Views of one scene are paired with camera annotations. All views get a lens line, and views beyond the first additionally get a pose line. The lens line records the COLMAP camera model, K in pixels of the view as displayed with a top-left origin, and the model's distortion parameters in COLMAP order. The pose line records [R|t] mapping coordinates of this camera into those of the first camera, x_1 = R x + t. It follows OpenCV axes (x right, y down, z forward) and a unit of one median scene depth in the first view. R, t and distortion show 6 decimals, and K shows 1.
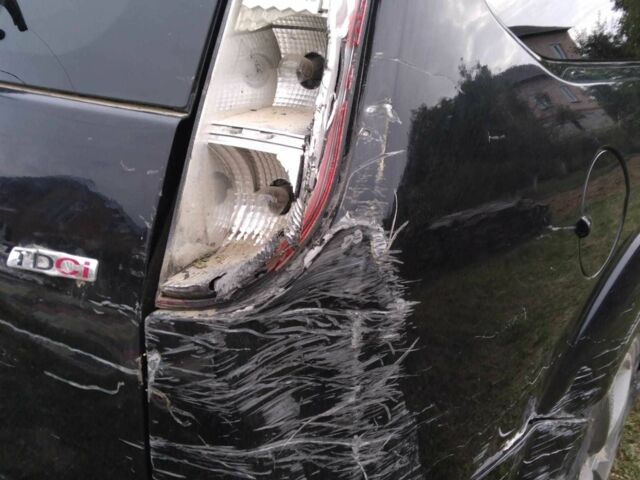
lens RADIAL K [[627.1, 0, 319.7], [0, 627.1, 242.5], [0, 0, 1]] dist [0.023664, 0.000000]
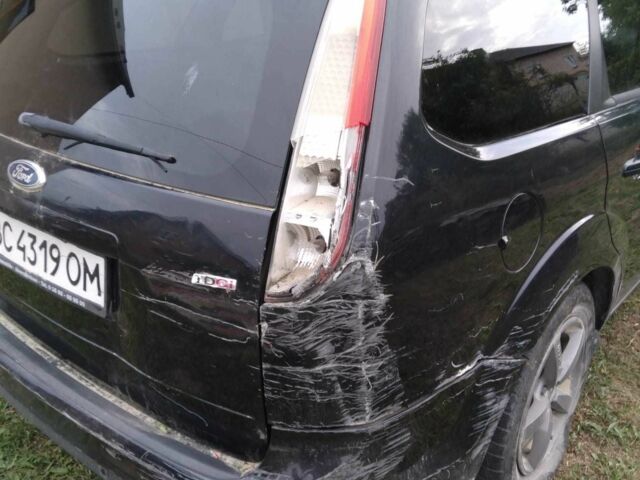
lens RADIAL K [[627.1, 0, 321.1], [0, 627.1, 237.9], [0, 0, 1]] dist [0.023664, 0.000000]
pose [[0.996593, -0.032949, -0.075610, 0.092231], [0.035773, 0.998700, 0.036303, -0.172351], [0.074315, -0.038884, 0.996476, -1.033012]]
